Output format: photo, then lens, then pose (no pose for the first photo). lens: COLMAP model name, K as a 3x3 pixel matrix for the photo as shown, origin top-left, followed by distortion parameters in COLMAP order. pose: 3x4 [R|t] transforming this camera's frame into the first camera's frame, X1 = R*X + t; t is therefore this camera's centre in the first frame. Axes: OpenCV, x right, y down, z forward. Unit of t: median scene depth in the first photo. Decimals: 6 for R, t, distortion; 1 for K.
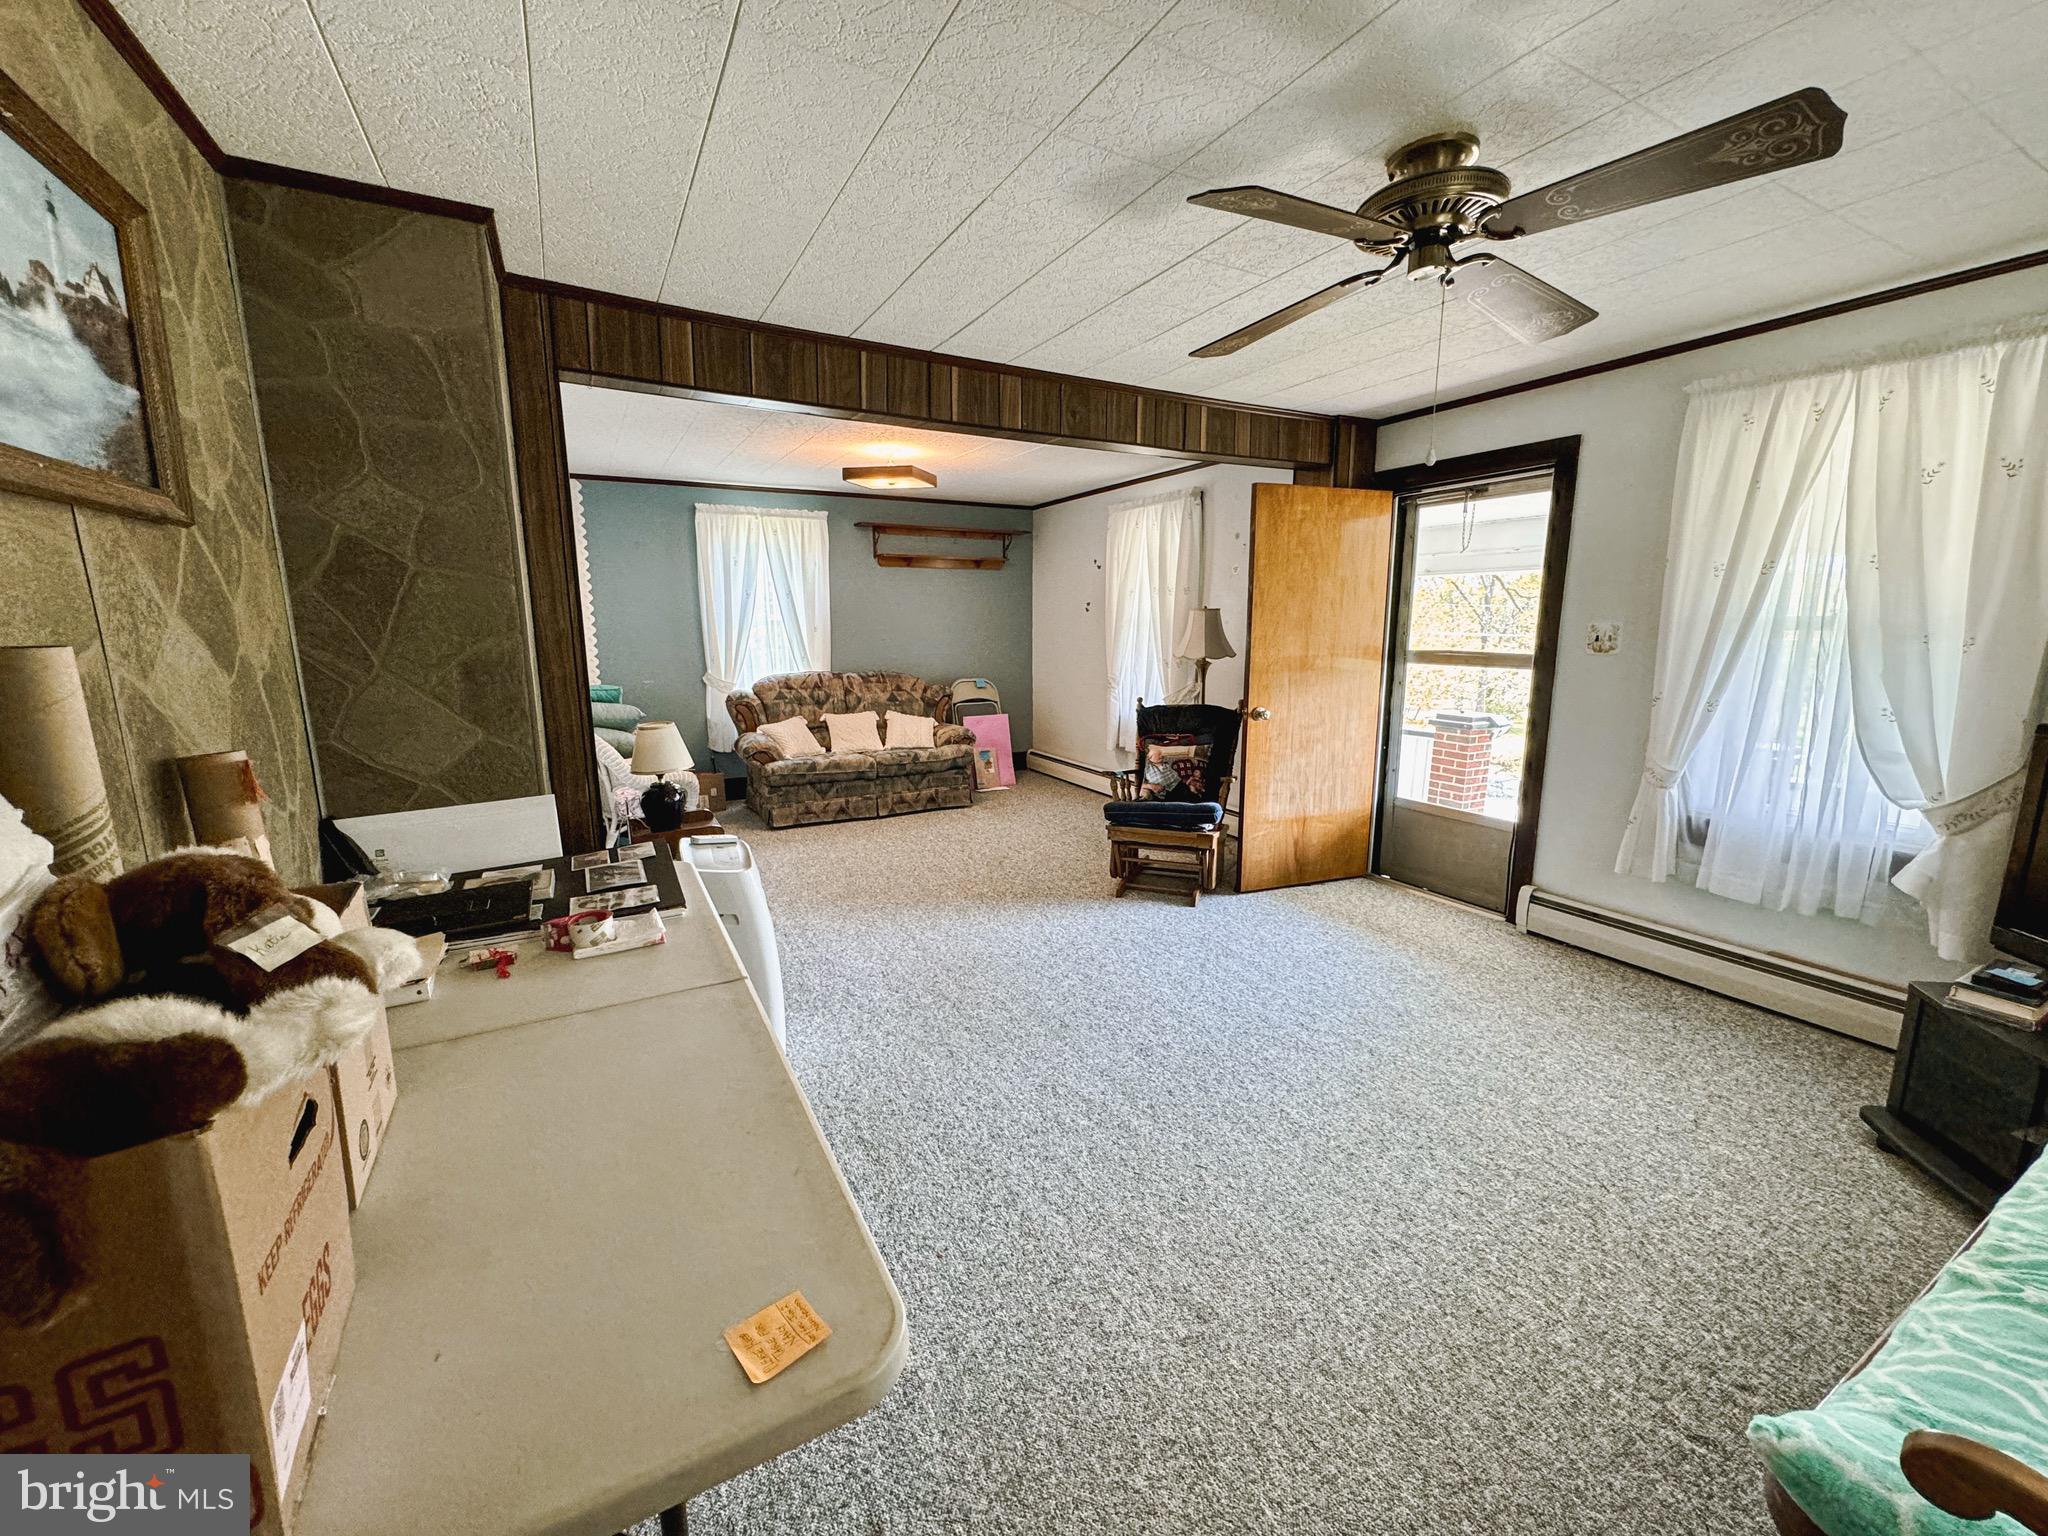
lens RADIAL K [[816.1, 0, 1024.0], [0, 816.1, 764.7], [0, 0, 1]] dist [-0.000735, 0.000369]
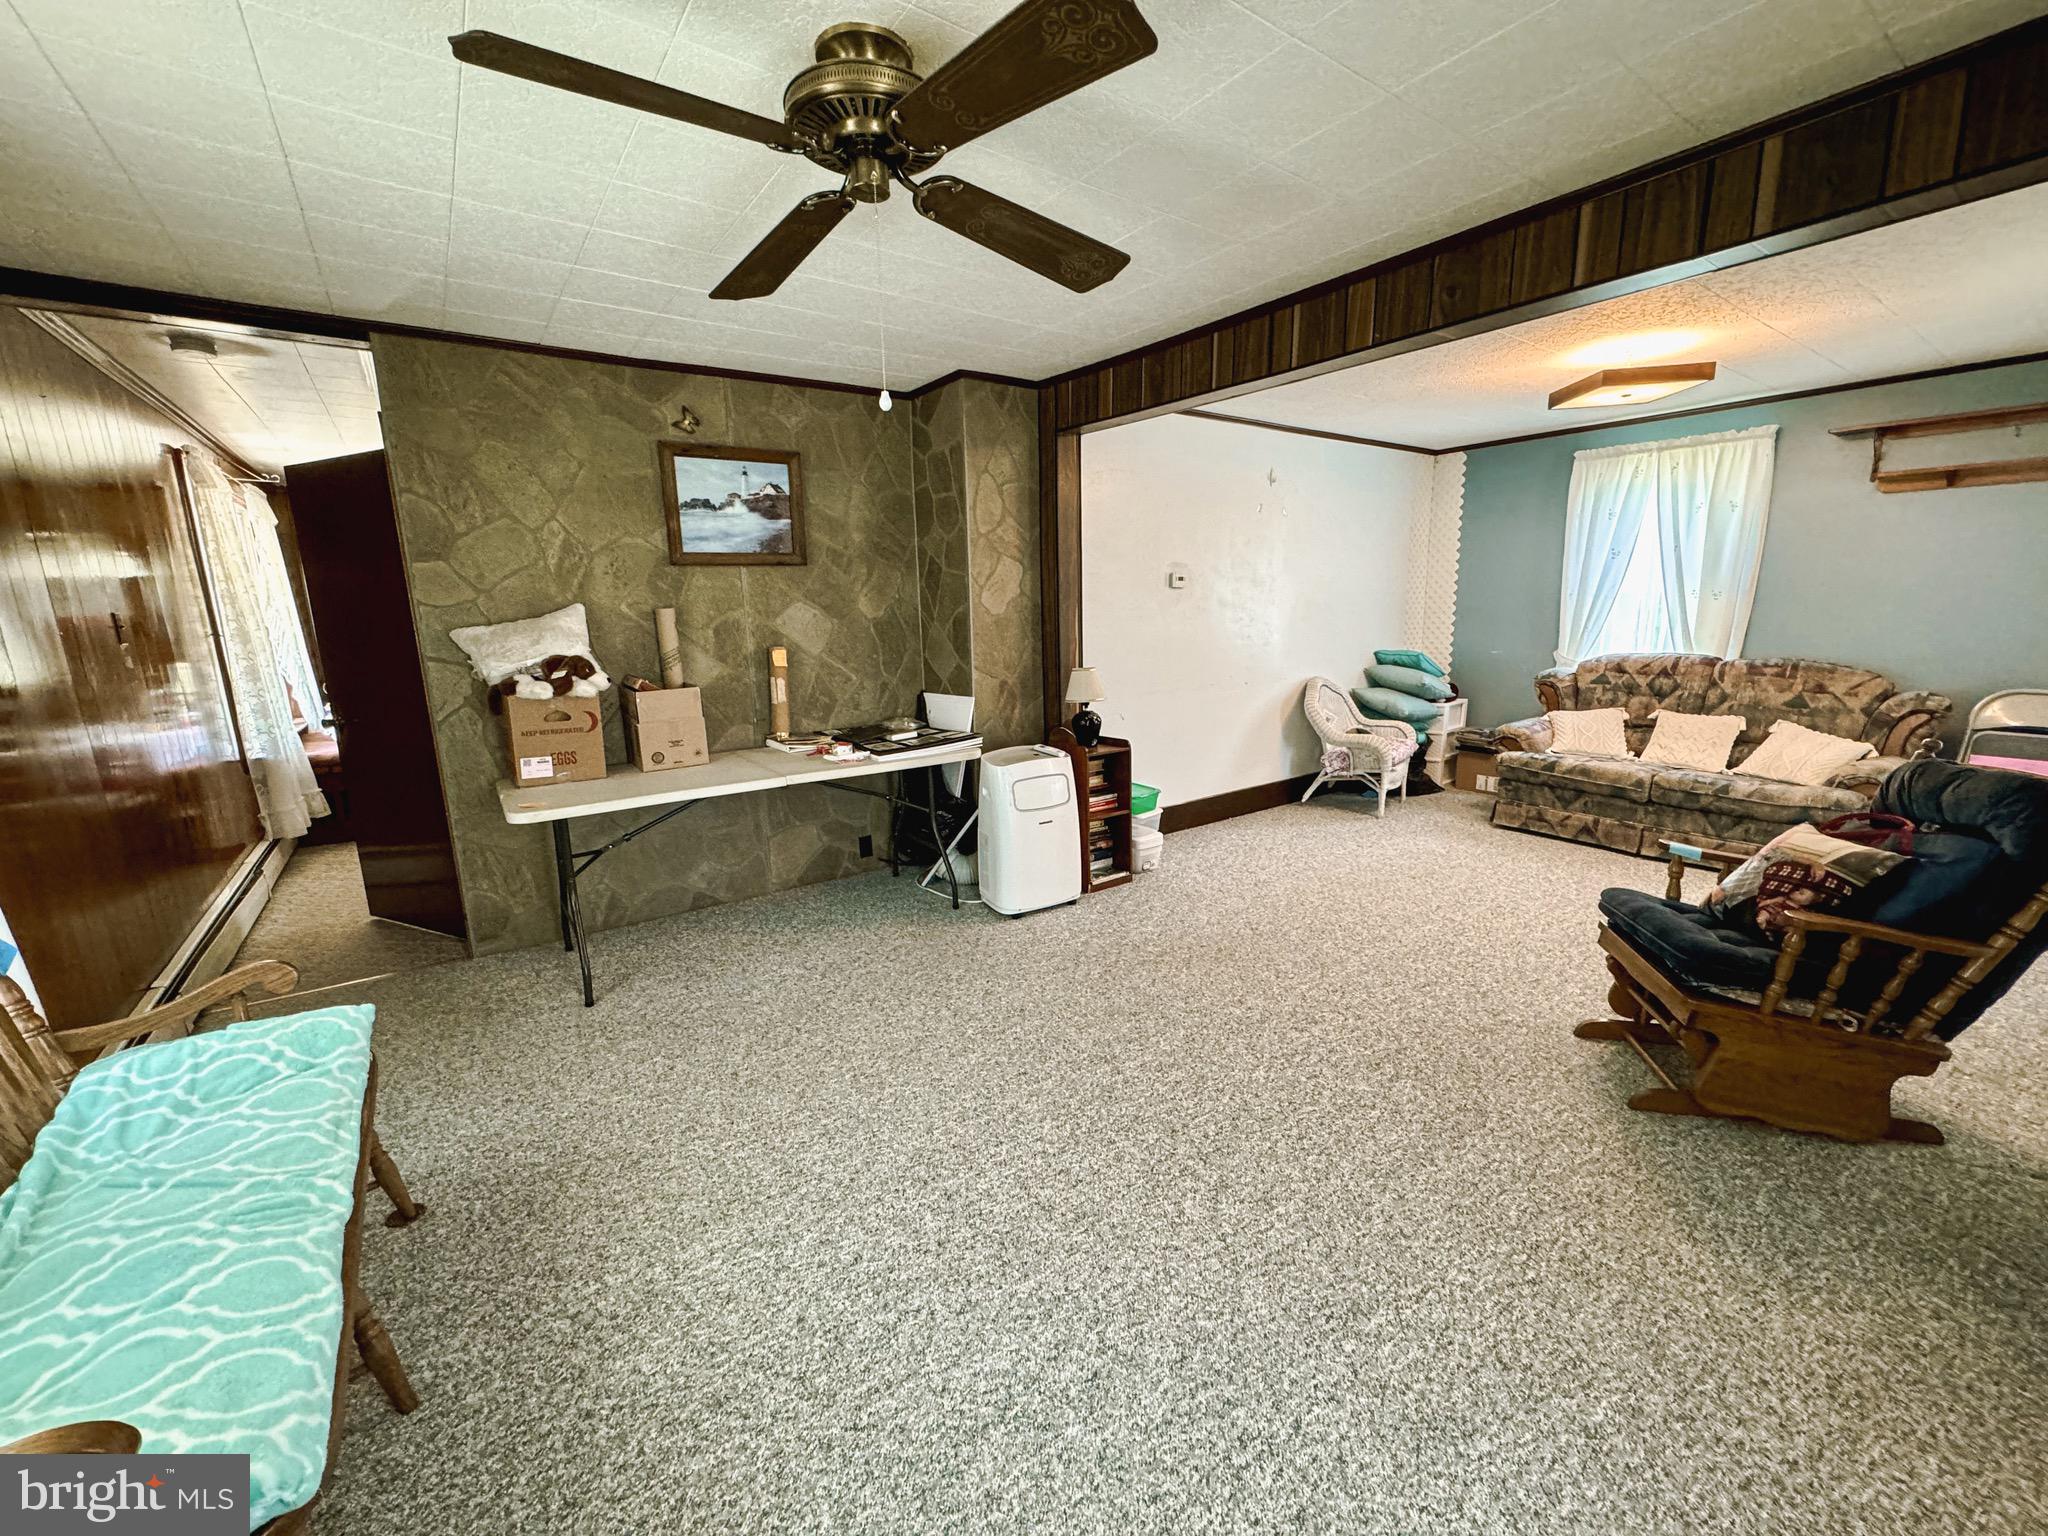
lens RADIAL K [[816.1, 0, 1020.2], [0, 816.1, 761.6], [0, 0, 1]] dist [-0.000735, 0.000369]
pose [[0.120986, 0.193607, -0.973591, 0.428795], [-0.156298, 0.972277, 0.173923, -0.055205], [0.980272, 0.131128, 0.147892, 0.320947]]
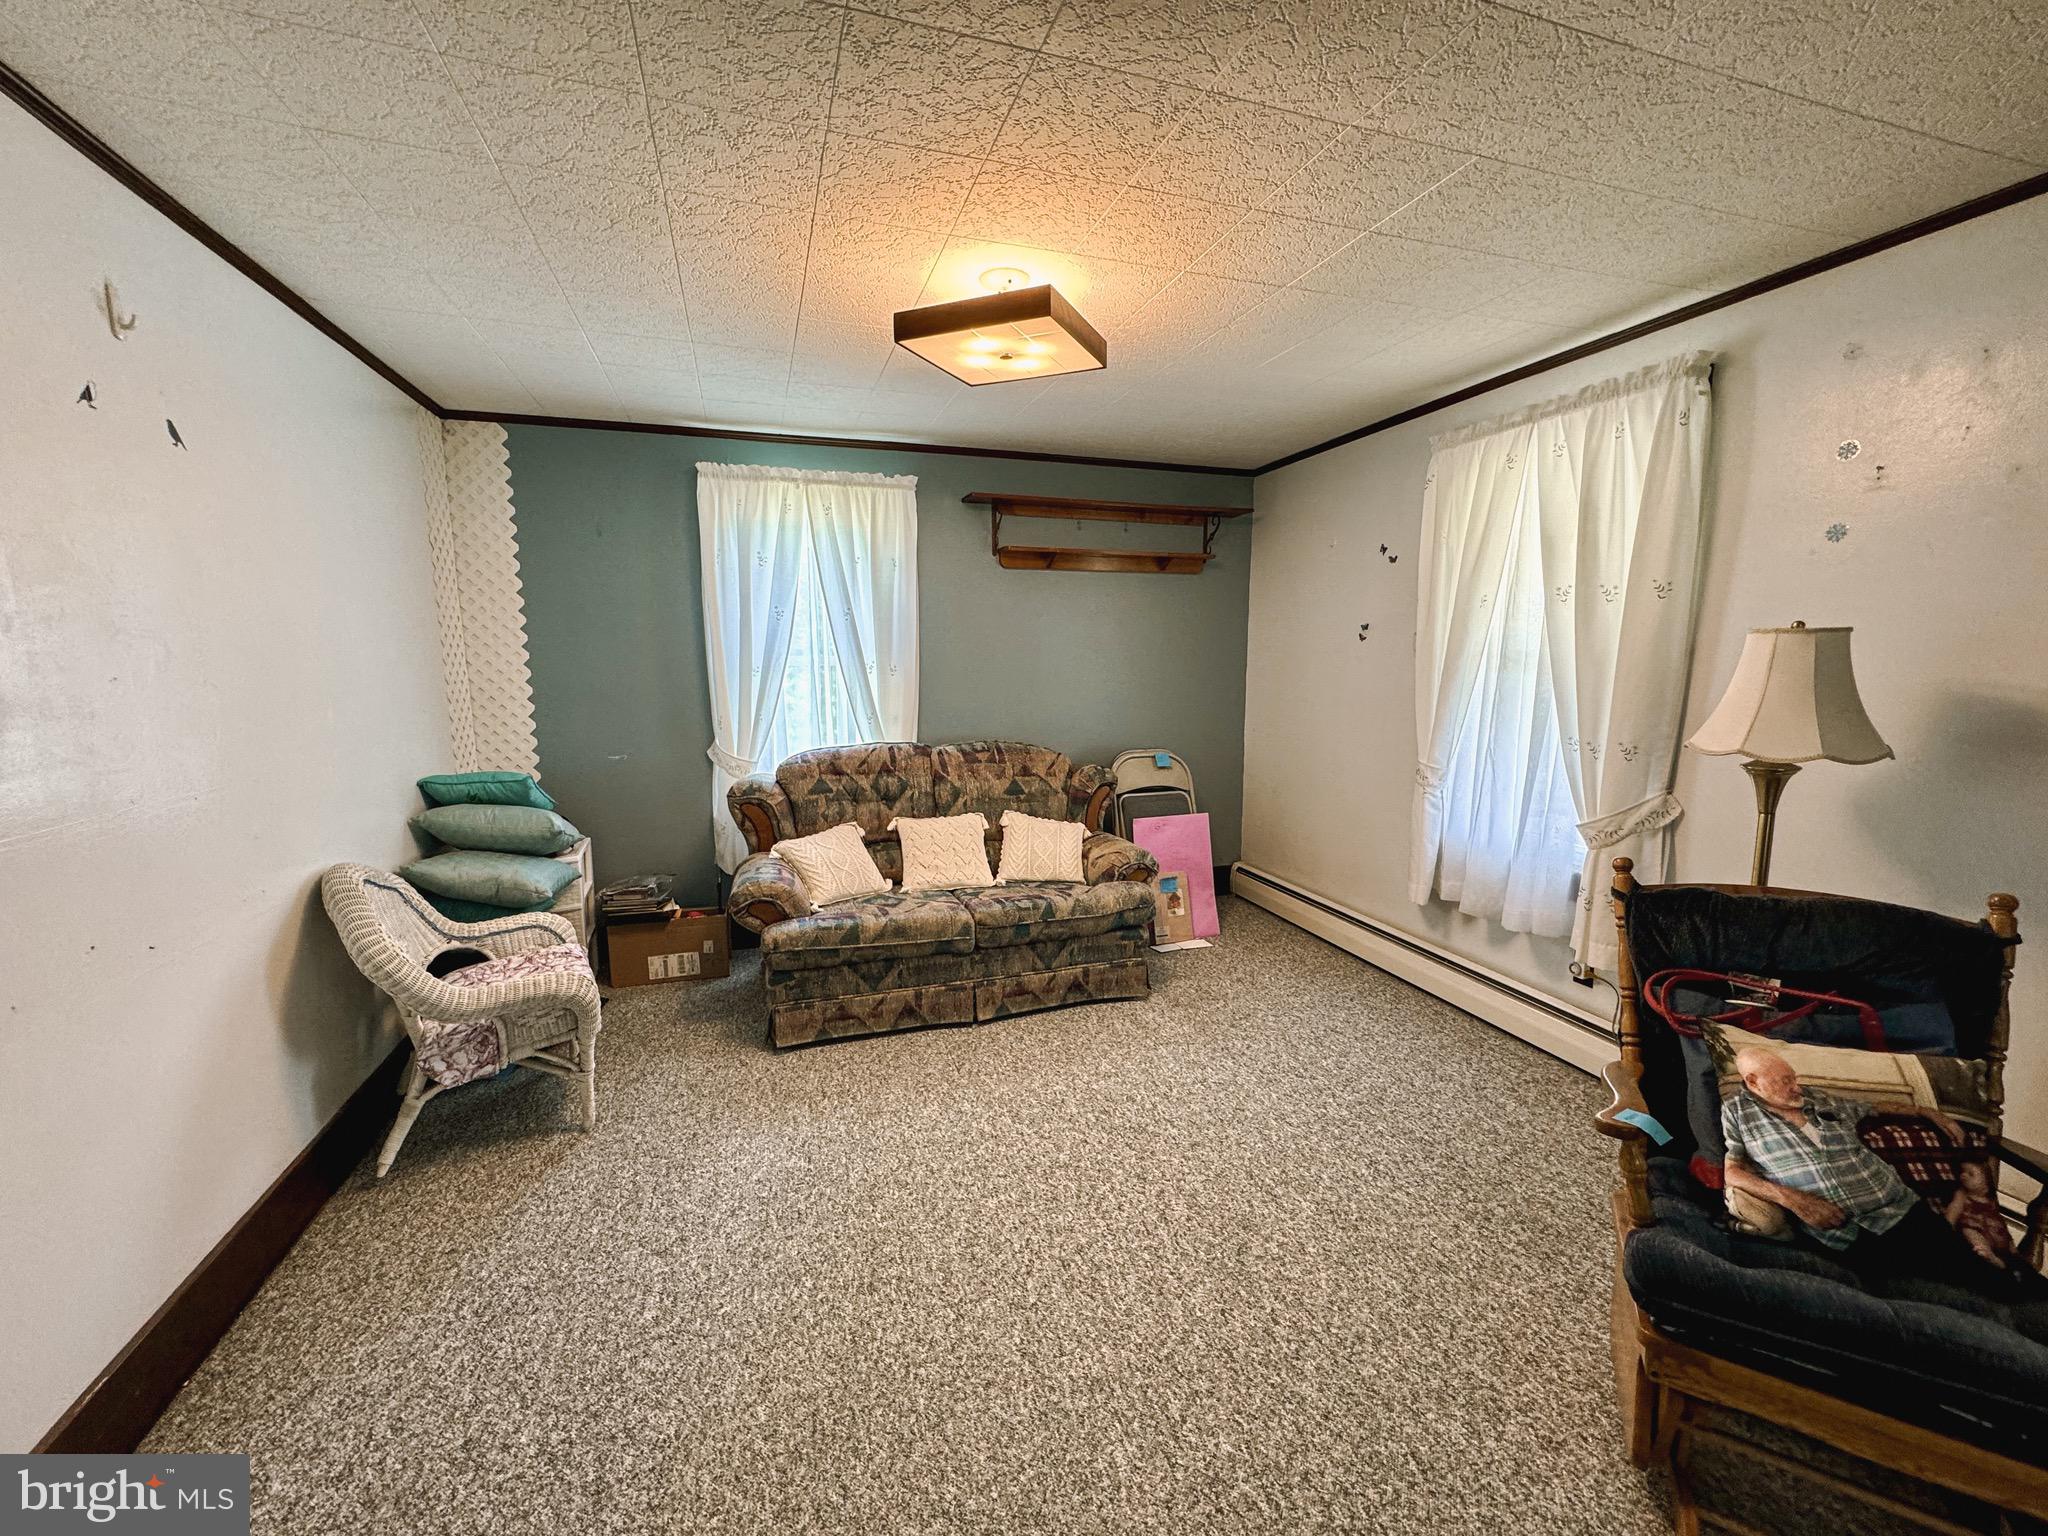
lens RADIAL K [[816.1, 0, 1024.6], [0, 816.1, 768.6], [0, 0, 1]] dist [-0.000735, 0.000369]
pose [[0.983936, 0.023085, -0.177025, -0.053481], [-0.029179, 0.999065, -0.031894, -0.082155], [0.176123, 0.036547, 0.983689, 0.450043]]
